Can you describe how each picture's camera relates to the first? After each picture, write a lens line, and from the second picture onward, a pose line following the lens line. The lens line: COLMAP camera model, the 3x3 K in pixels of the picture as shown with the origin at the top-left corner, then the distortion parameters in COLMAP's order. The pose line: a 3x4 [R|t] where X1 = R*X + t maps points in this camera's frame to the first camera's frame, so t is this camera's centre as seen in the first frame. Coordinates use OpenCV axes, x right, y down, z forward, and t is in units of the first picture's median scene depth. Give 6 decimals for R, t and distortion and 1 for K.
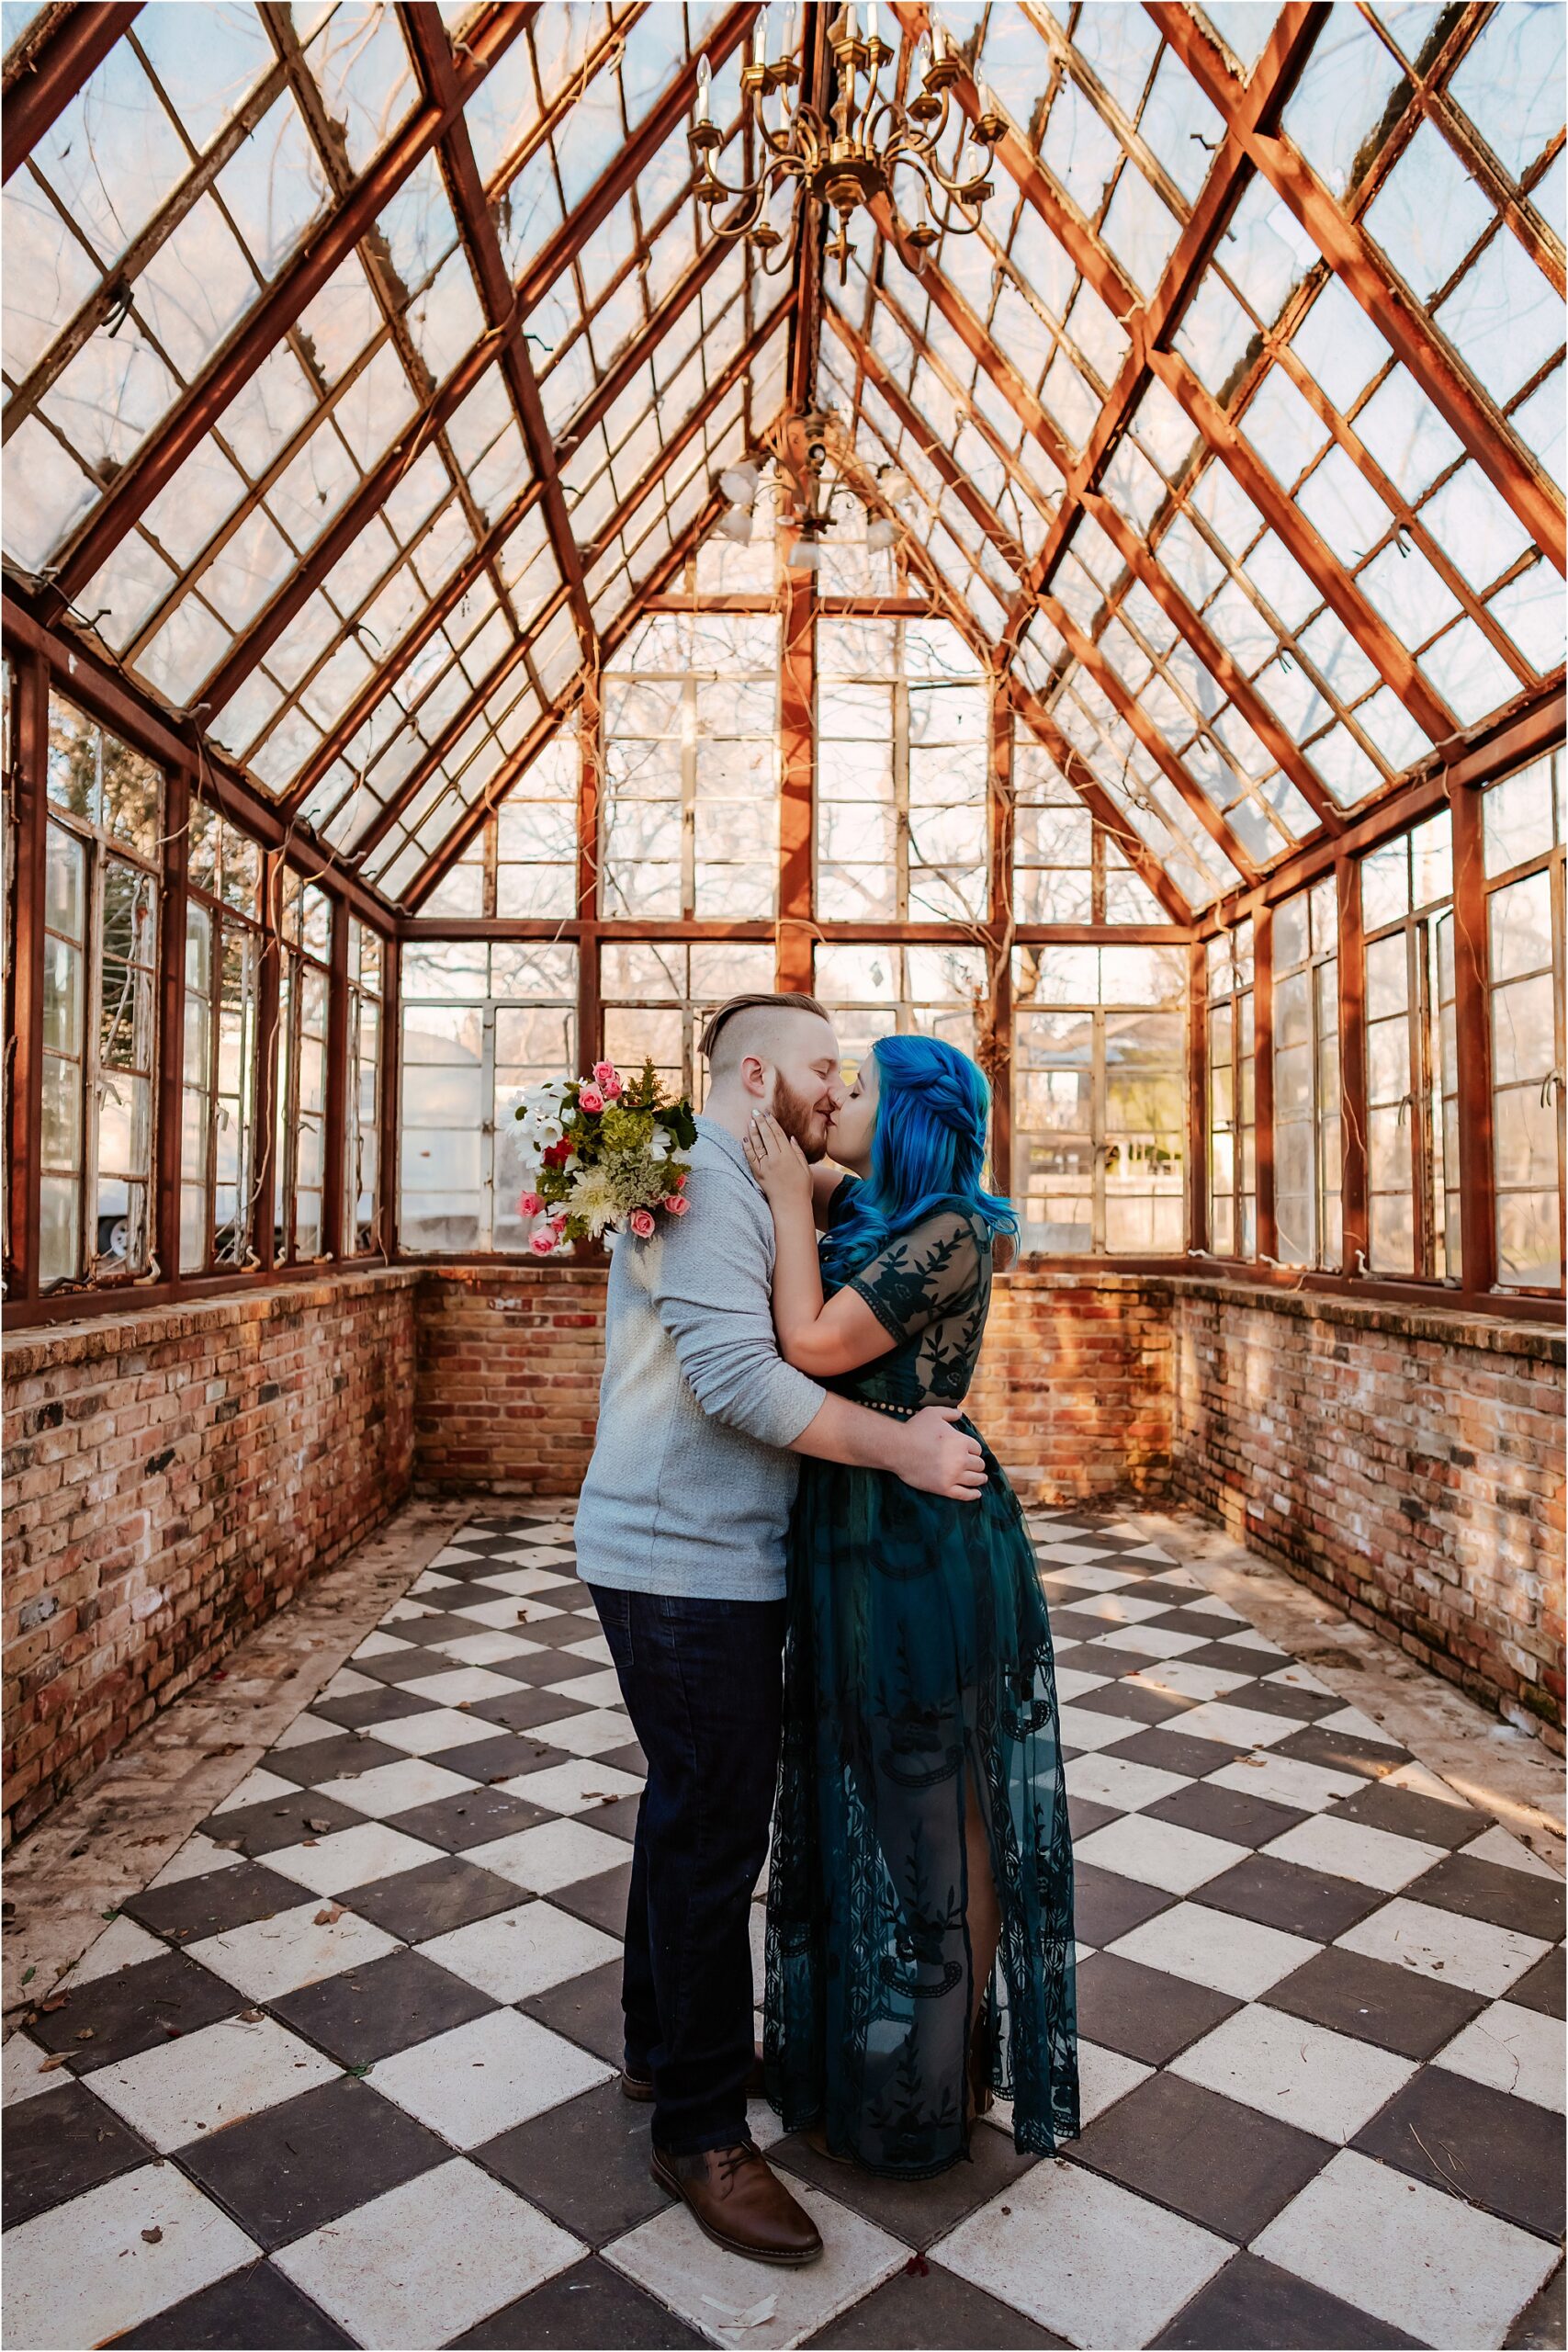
lens RADIAL K [[1617.7, 0, 775.4], [0, 1617.7, 1180.8], [0, 0, 1]] dist [-0.042281, 0.051805]
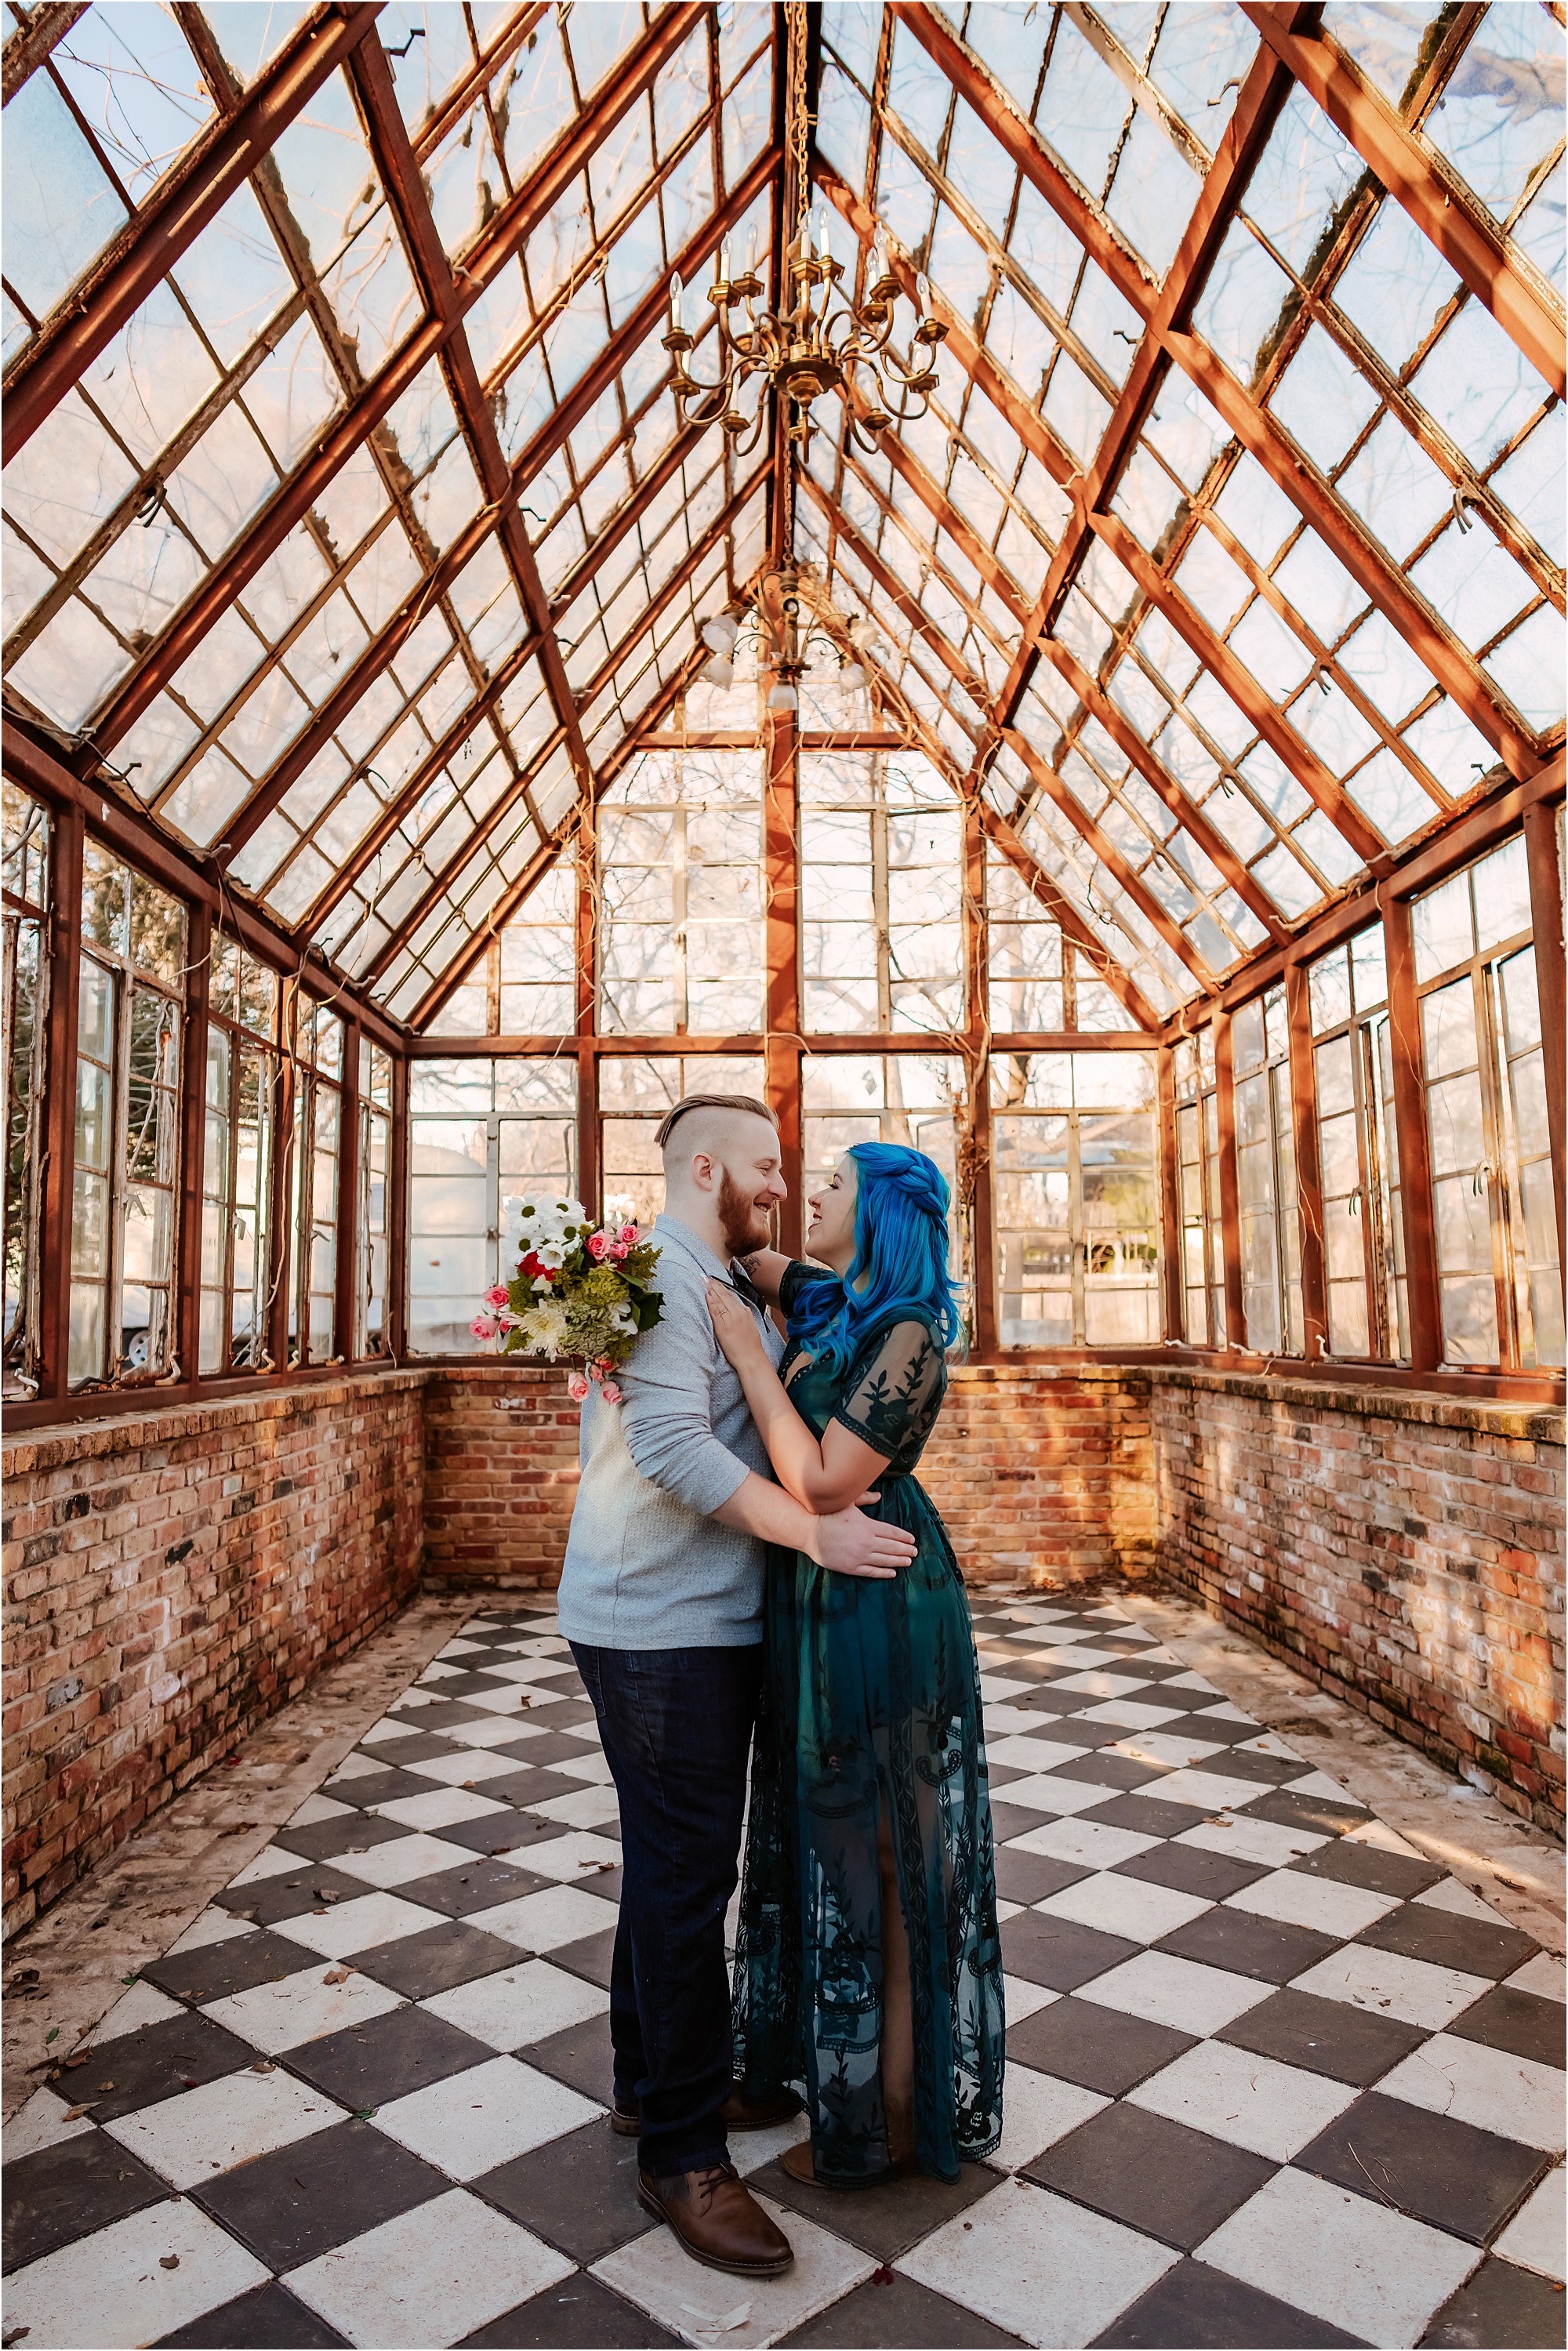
lens RADIAL K [[1590.9, 0, 784.0], [0, 1590.9, 1175.5], [0, 0, 1]] dist [-0.041009, 0.047770]
pose [[0.999854, -0.016992, 0.002002, 0.012348], [0.017090, 0.997413, -0.069826, 0.005372], [-0.000810, 0.069850, 0.997557, -0.039705]]
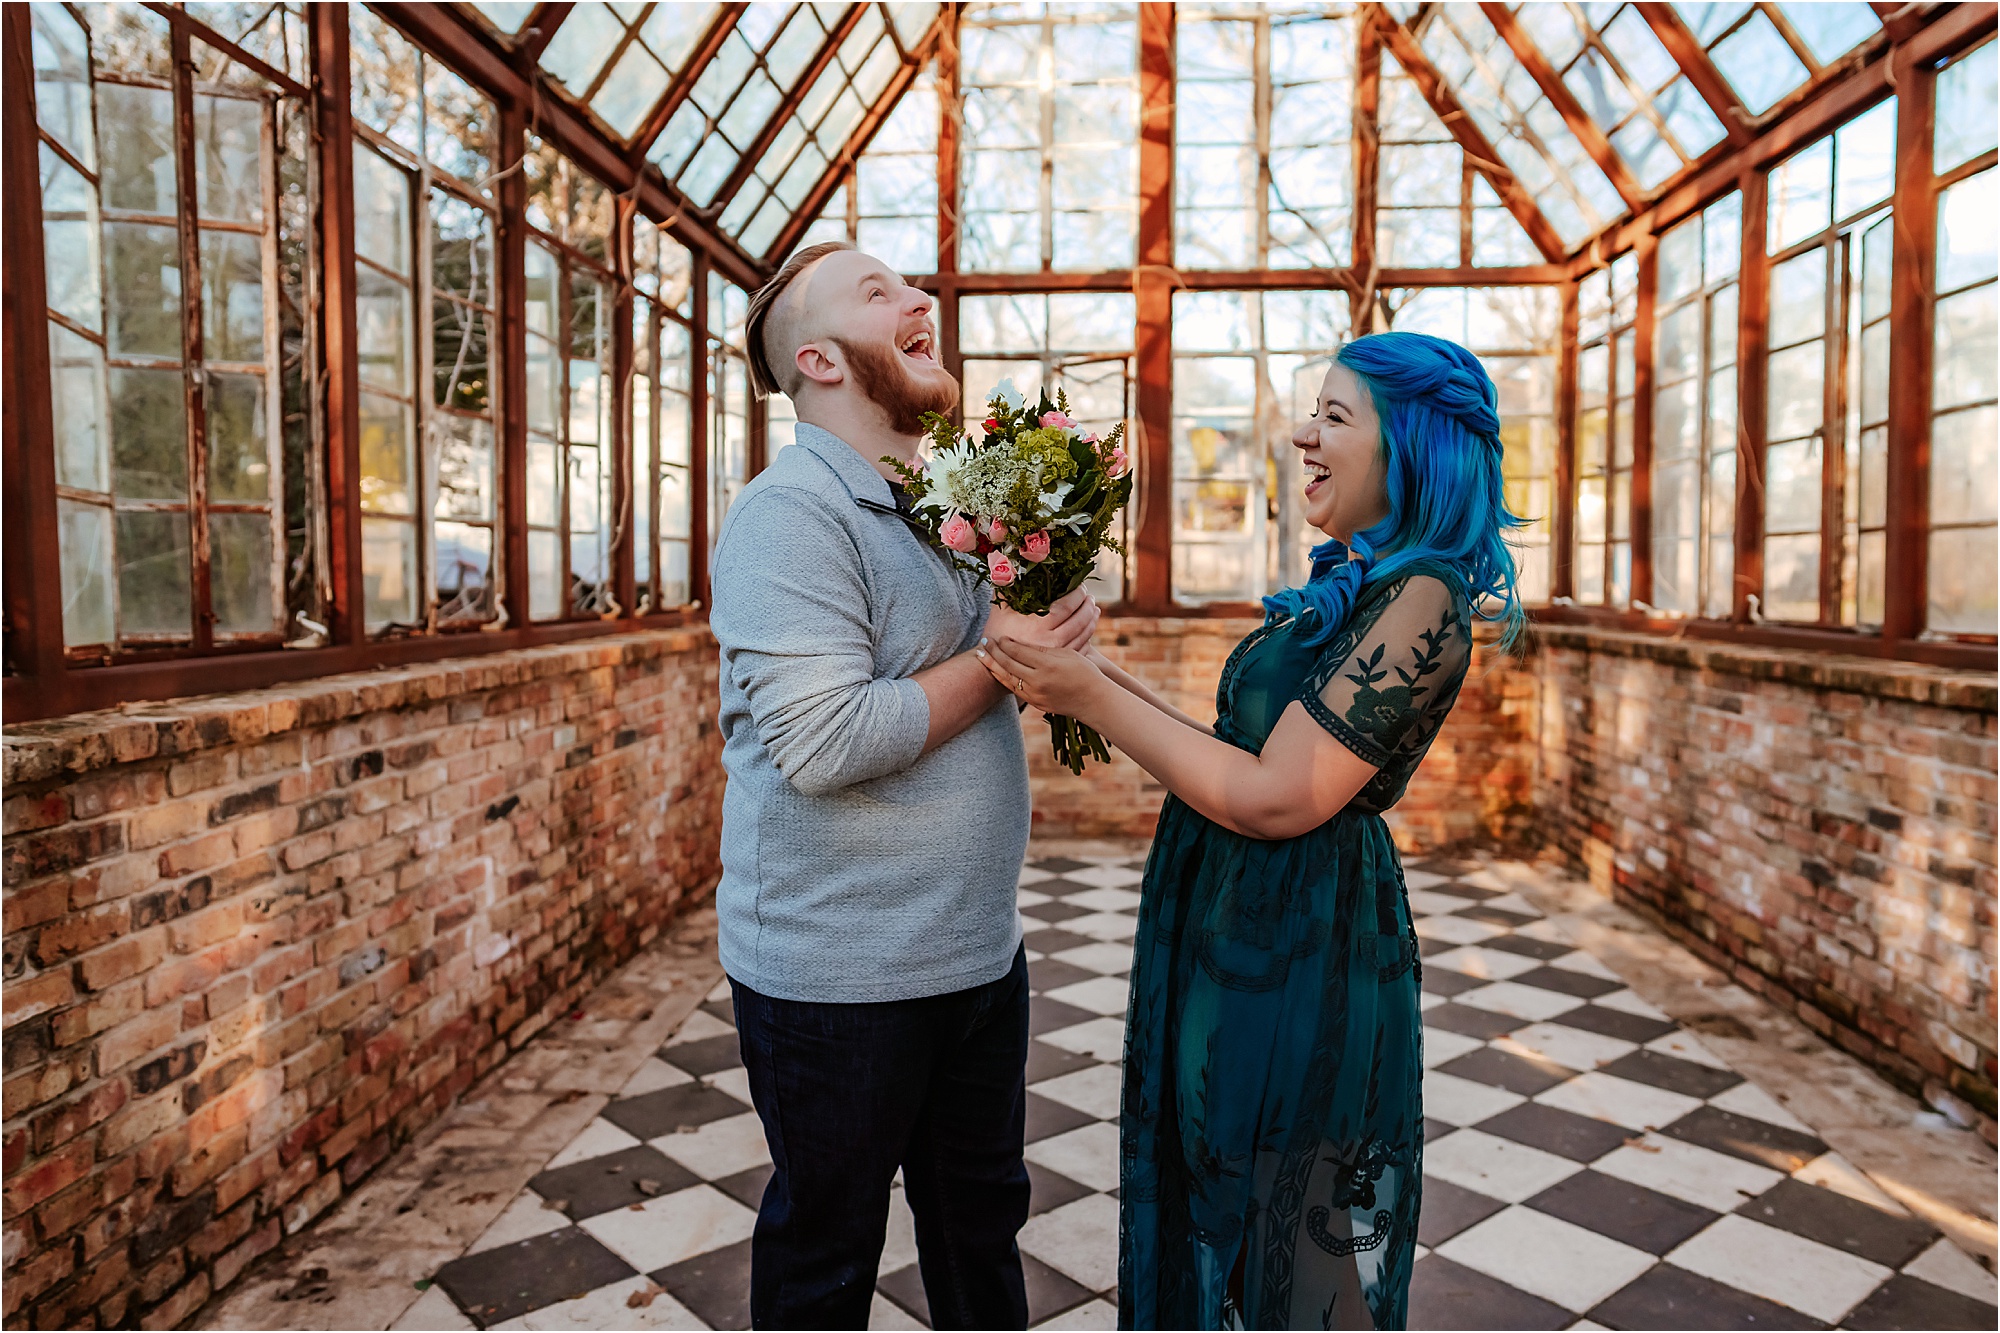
lens RADIAL K [[1436.7, 0, 993.3], [0, 1436.7, 669.9], [0, 0, 1]] dist [-0.046866, 0.063432]
pose [[0.994817, 0.002649, -0.101650, 0.005322], [0.006191, 0.996228, 0.086551, 0.011436], [0.101496, -0.086732, 0.991048, 0.123368]]
